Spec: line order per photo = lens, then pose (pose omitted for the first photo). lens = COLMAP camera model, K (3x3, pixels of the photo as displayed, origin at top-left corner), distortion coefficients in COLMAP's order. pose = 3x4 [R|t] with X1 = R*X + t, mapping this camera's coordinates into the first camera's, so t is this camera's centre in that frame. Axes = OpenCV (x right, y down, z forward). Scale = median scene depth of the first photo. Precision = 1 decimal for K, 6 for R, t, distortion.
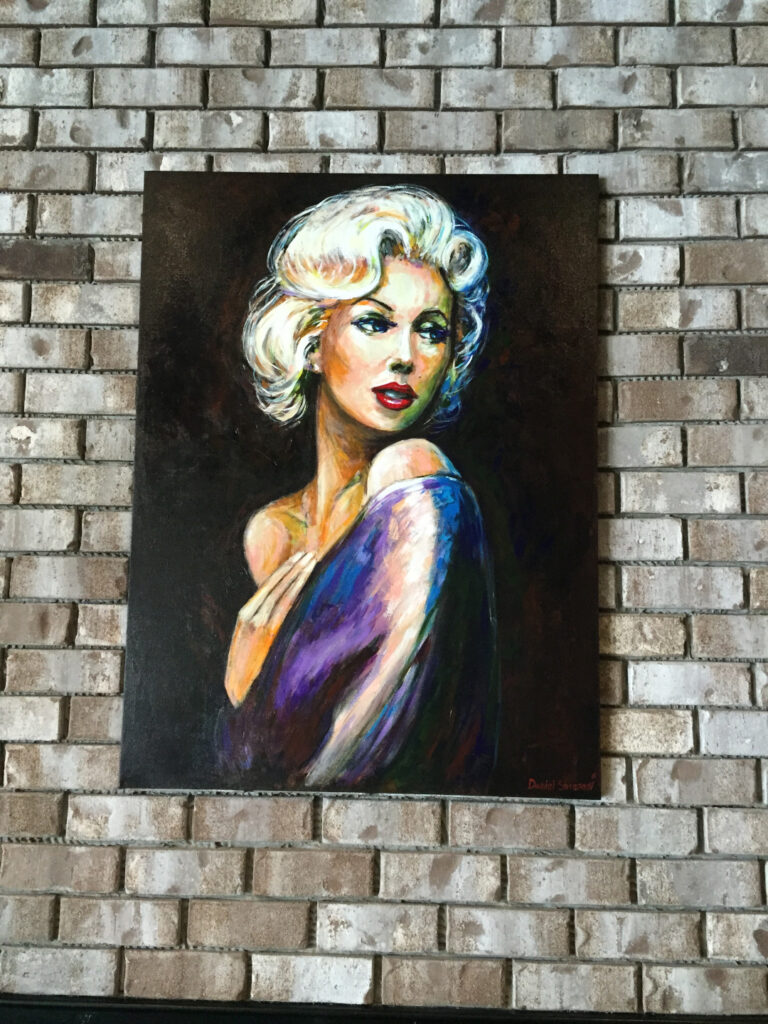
lens RADIAL K [[869.2, 0, 384.0], [0, 869.2, 512.0], [0, 0, 1]] dist [0.098187, -0.143435]
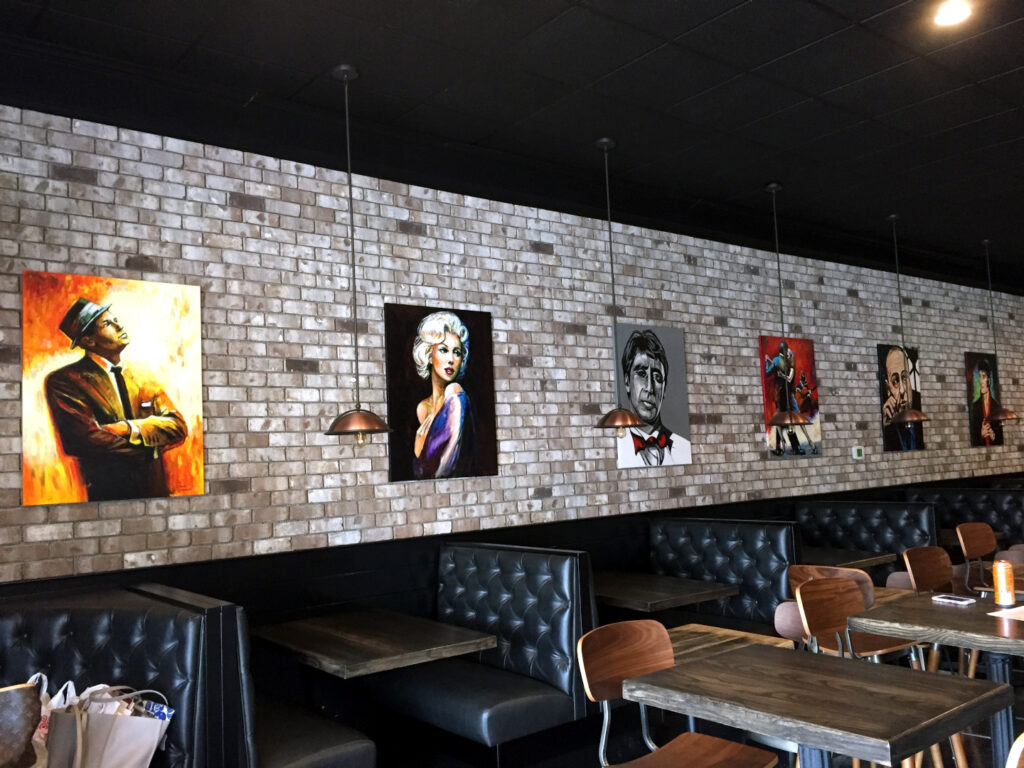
lens RADIAL K [[869.2, 0, 512.0], [0, 869.2, 384.0], [0, 0, 1]] dist [0.098187, -0.143435]
pose [[0.761191, 0.003947, 0.648516, -2.129319], [-0.002687, 0.999992, -0.002932, -0.068508], [-0.648522, 0.000489, 0.761196, -1.915091]]
